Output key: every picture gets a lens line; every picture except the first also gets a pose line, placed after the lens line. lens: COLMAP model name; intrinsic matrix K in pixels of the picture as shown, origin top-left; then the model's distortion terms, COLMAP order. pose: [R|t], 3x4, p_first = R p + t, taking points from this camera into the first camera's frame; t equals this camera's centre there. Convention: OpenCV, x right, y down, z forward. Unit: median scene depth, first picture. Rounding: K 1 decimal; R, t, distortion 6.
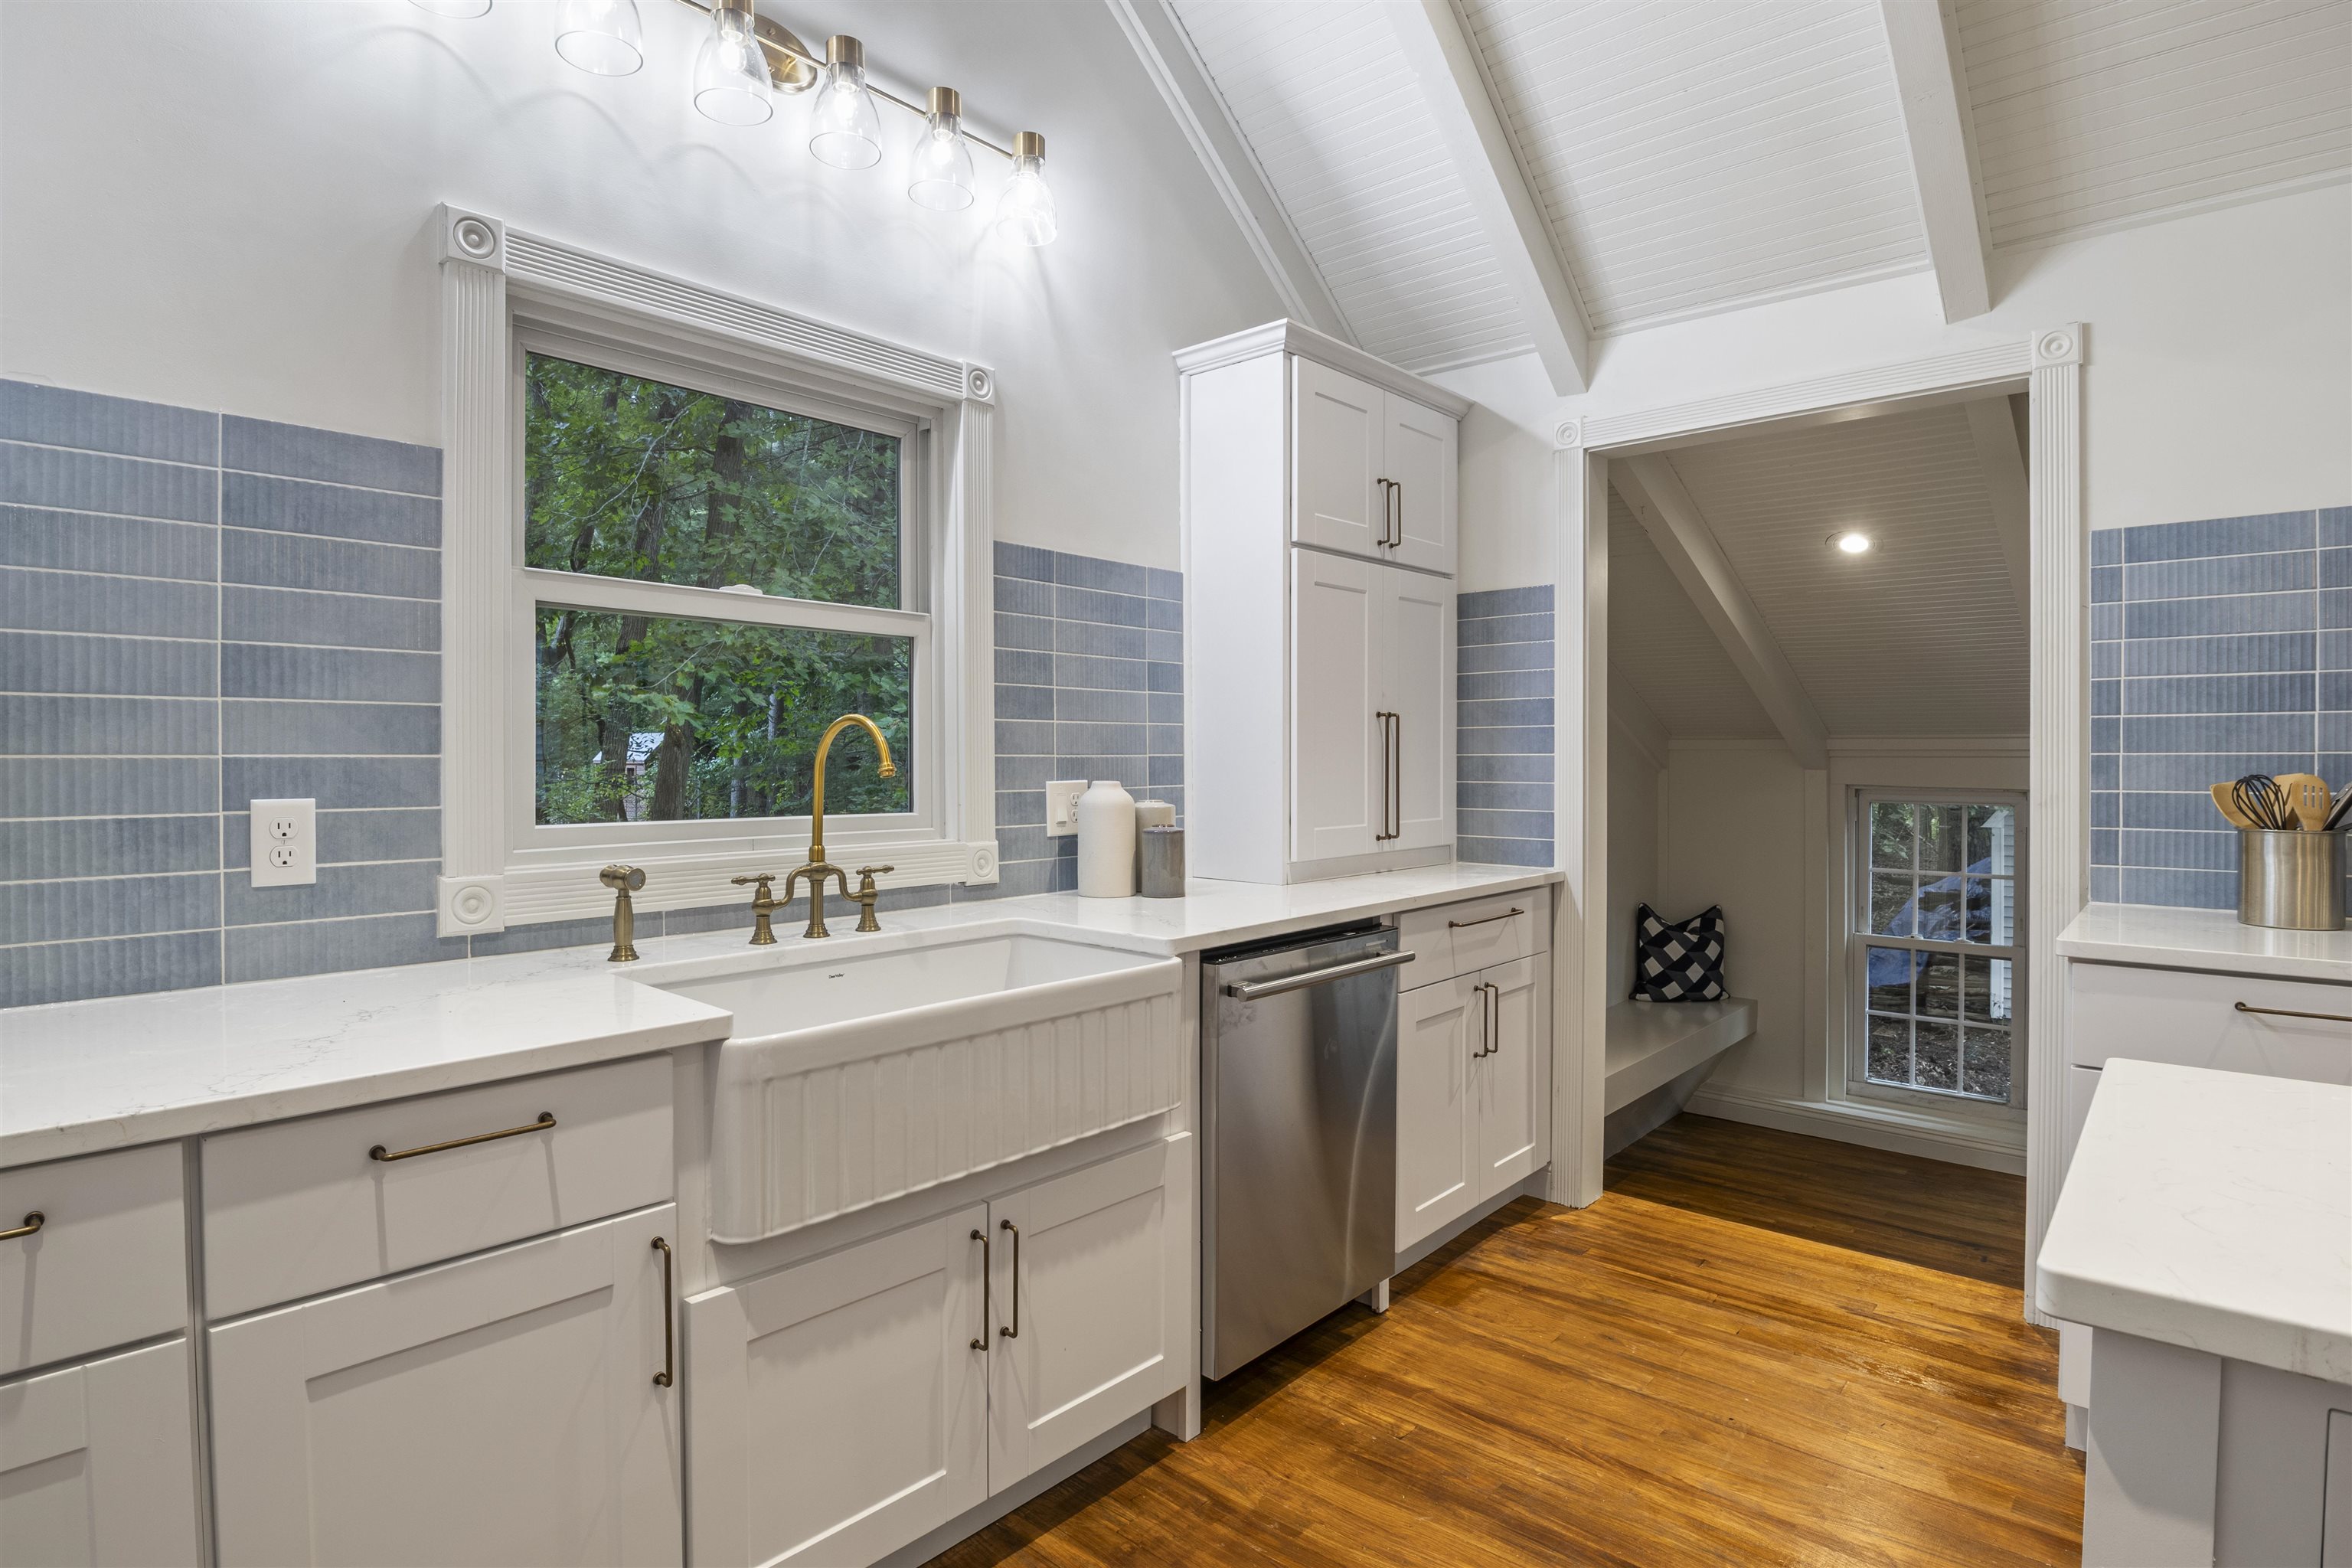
lens RADIAL K [[1193.4, 0, 1174.1], [0, 1193.4, 761.7], [0, 0, 1]] dist [-0.021320, 0.000579]
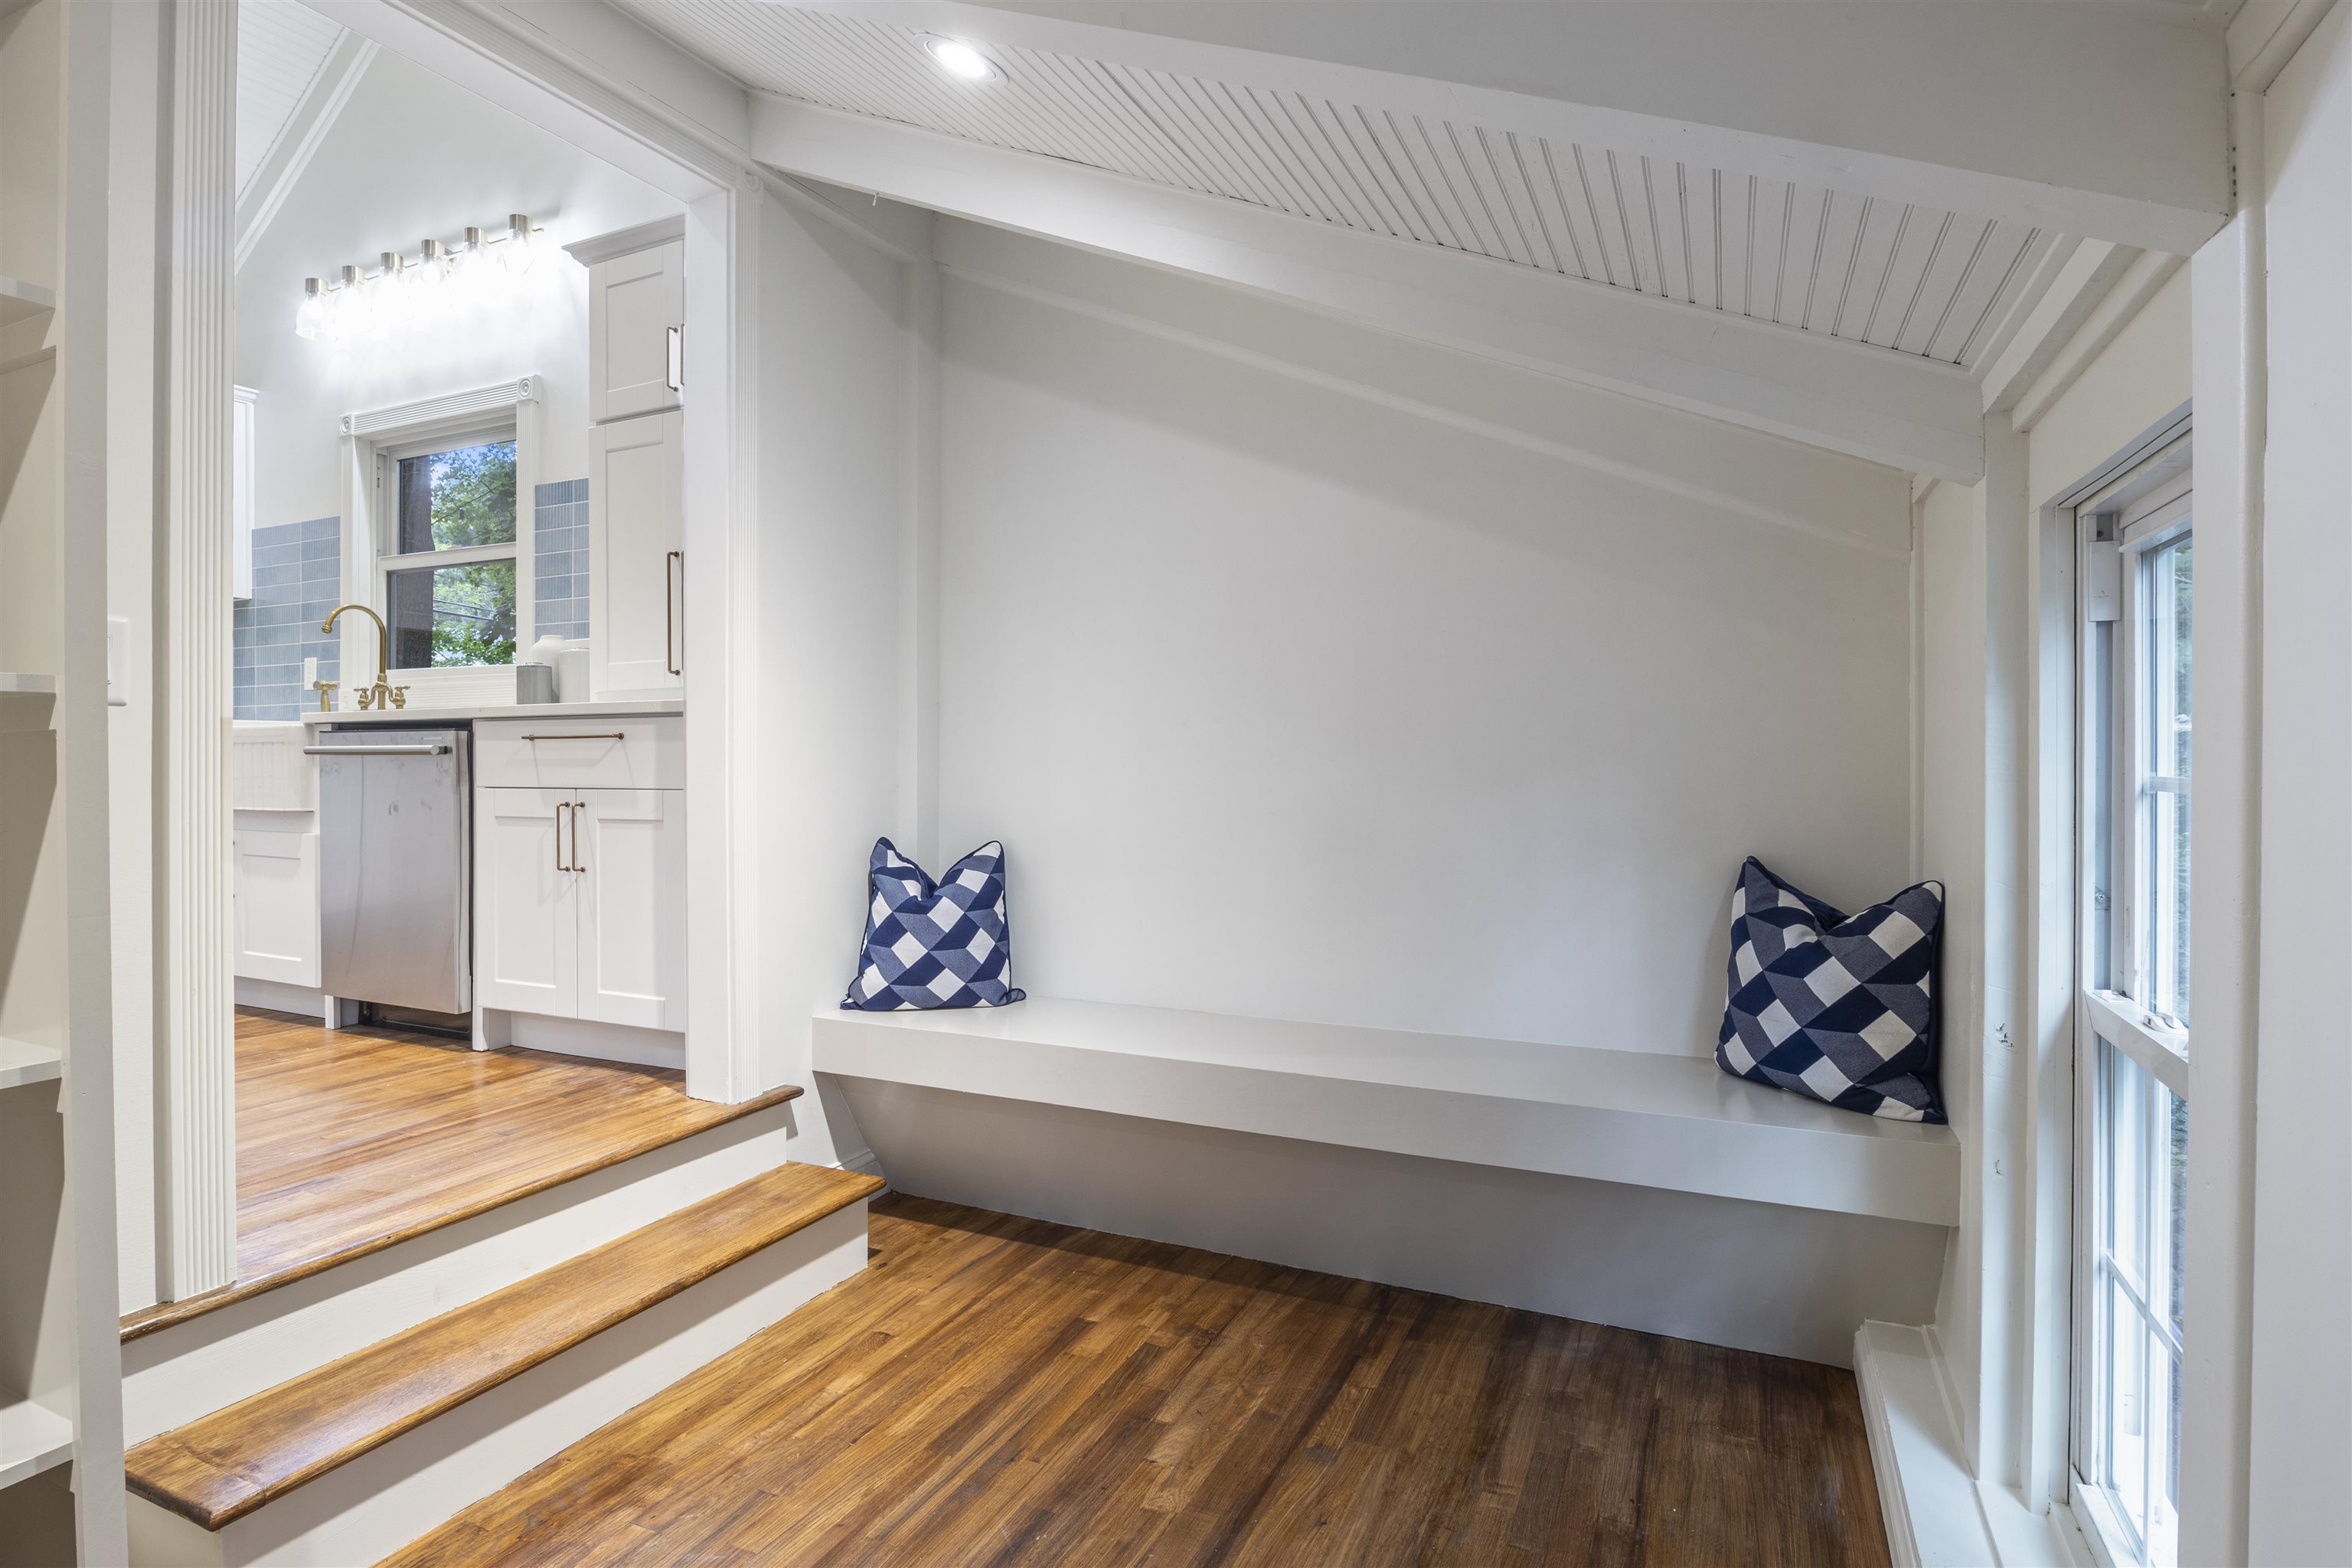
lens RADIAL K [[1193.4, 0, 1194.3], [0, 1193.4, 769.3], [0, 0, 1]] dist [-0.021320, 0.000579]
pose [[0.299815, 0.003005, -0.953993, 1.888972], [-0.006434, 0.999979, 0.001128, 0.210392], [0.953976, 0.005800, 0.299828, 1.635975]]
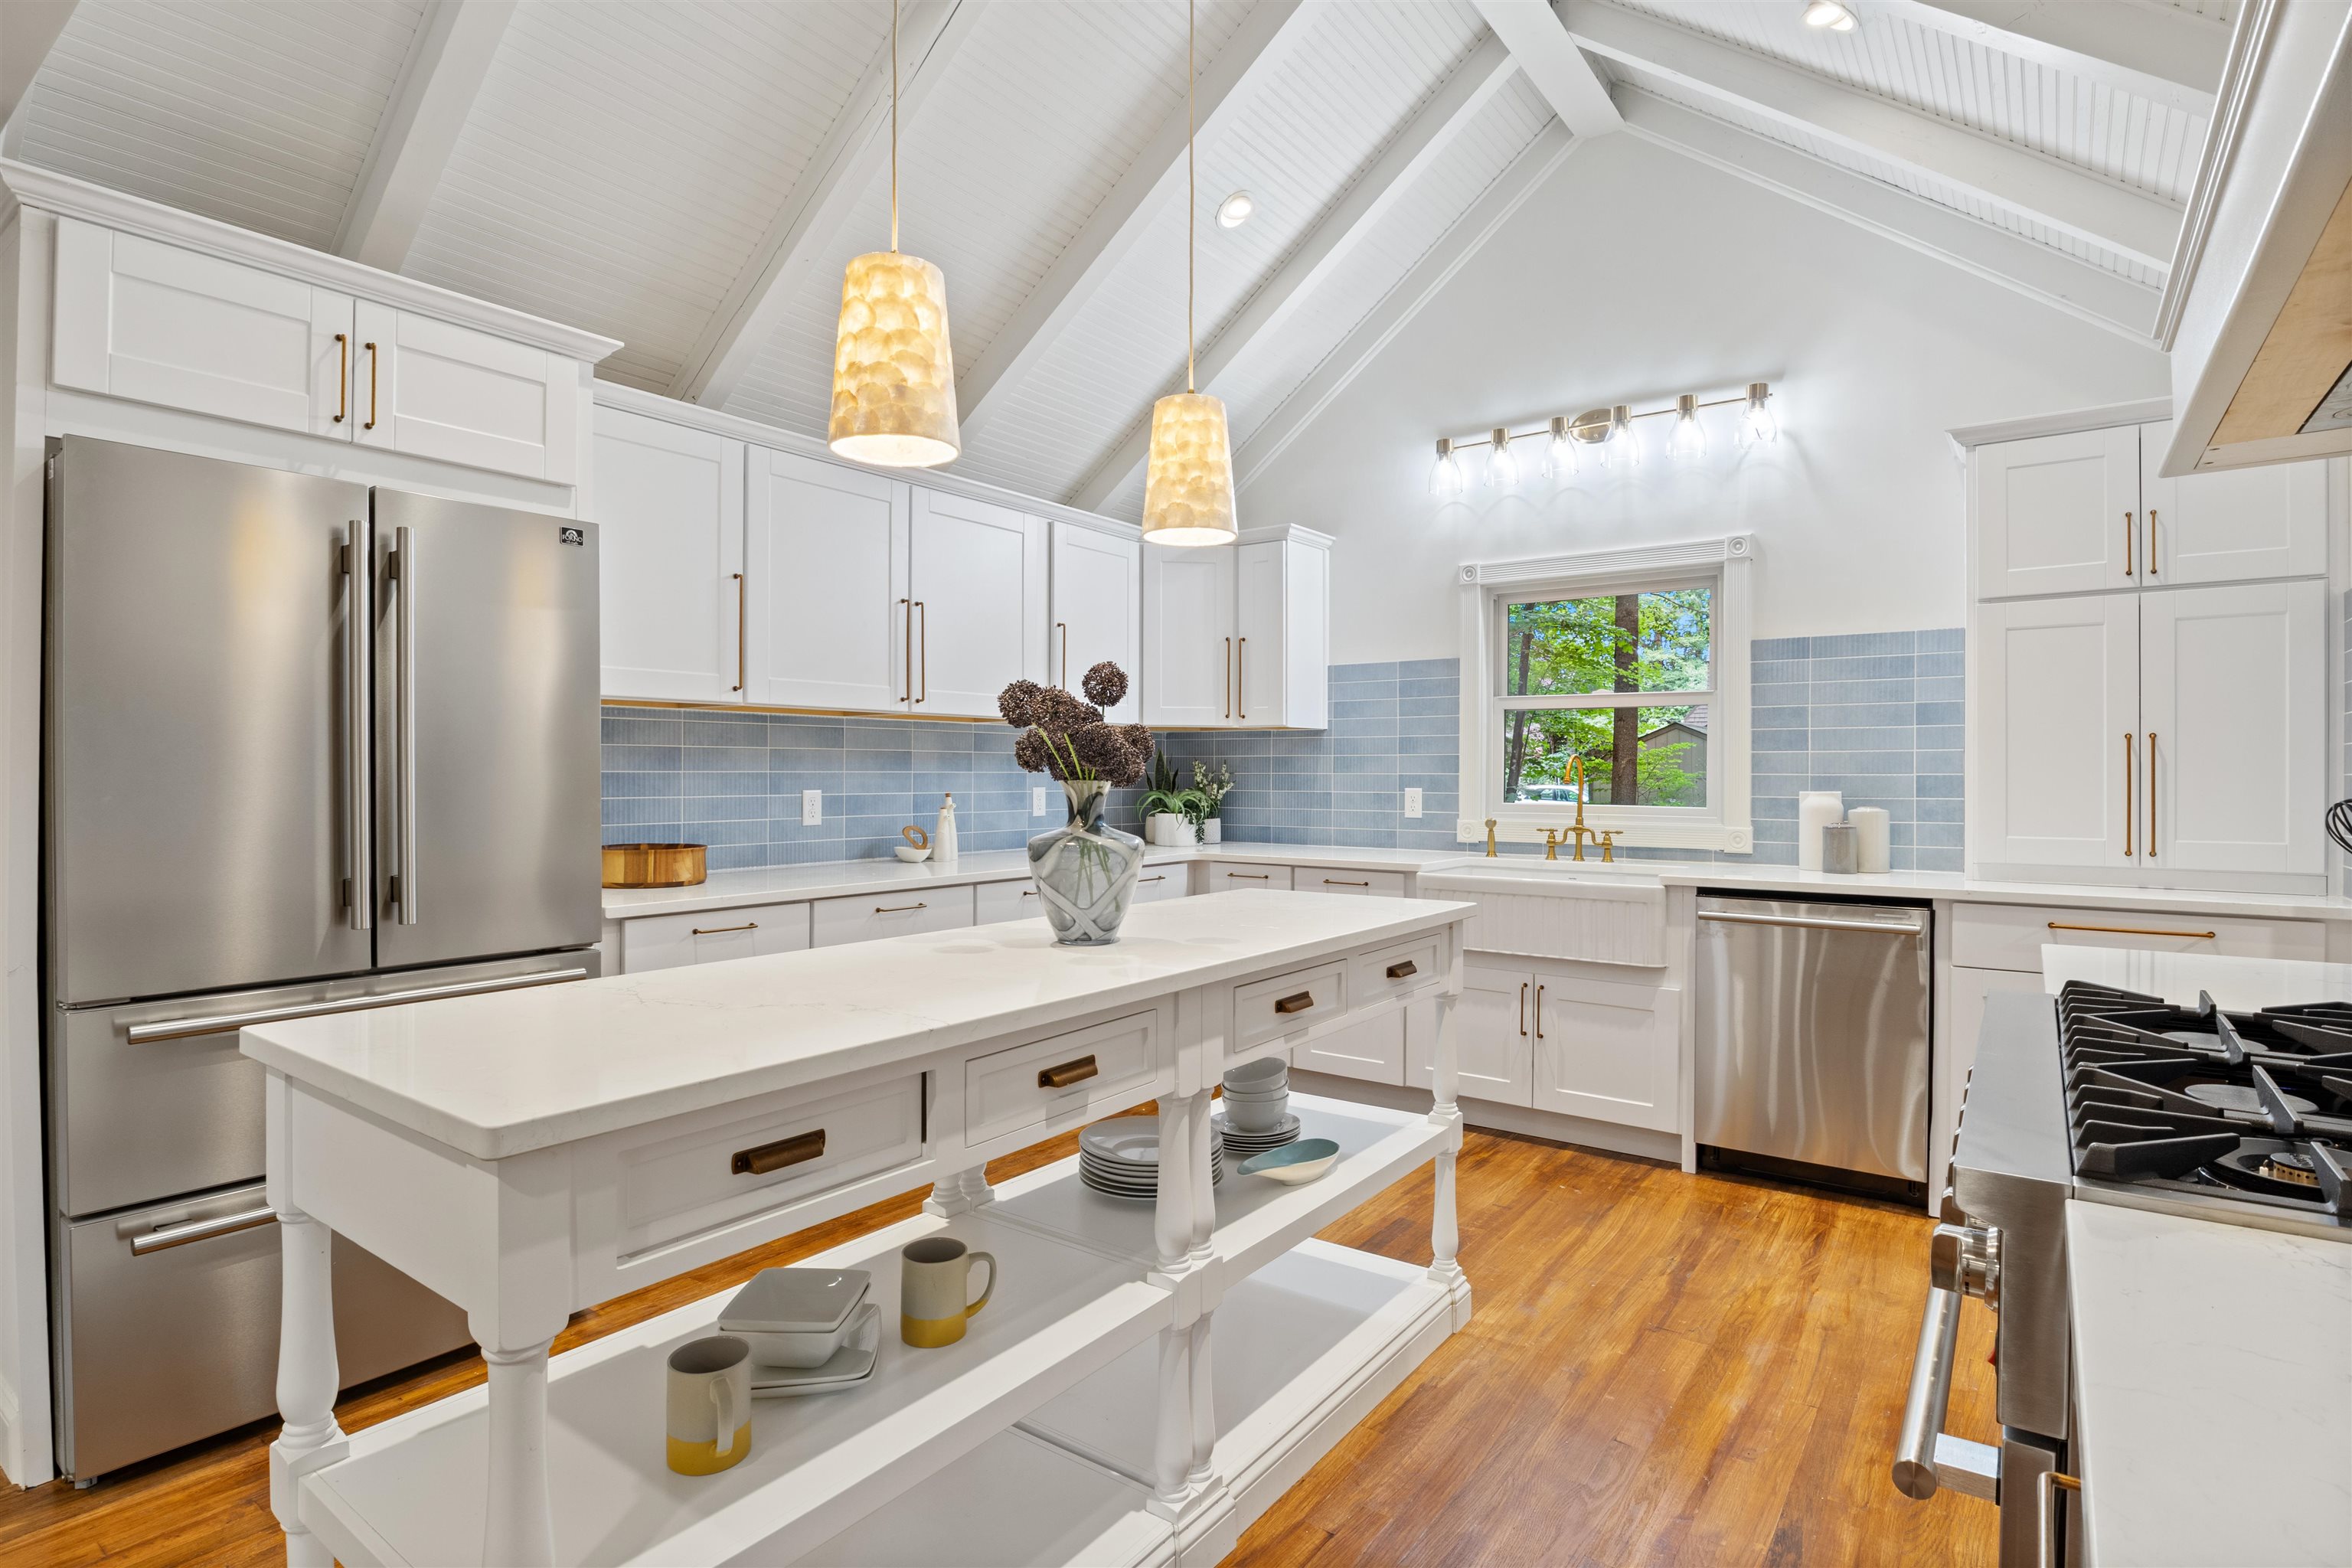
lens RADIAL K [[1193.4, 0, 1166.9], [0, 1193.4, 779.0], [0, 0, 1]] dist [-0.021320, 0.000579]
pose [[0.086199, 0.004033, -0.996270, 1.652303], [-0.008385, 0.999959, 0.003323, 0.002876], [0.996243, 0.008067, 0.086230, 0.098353]]
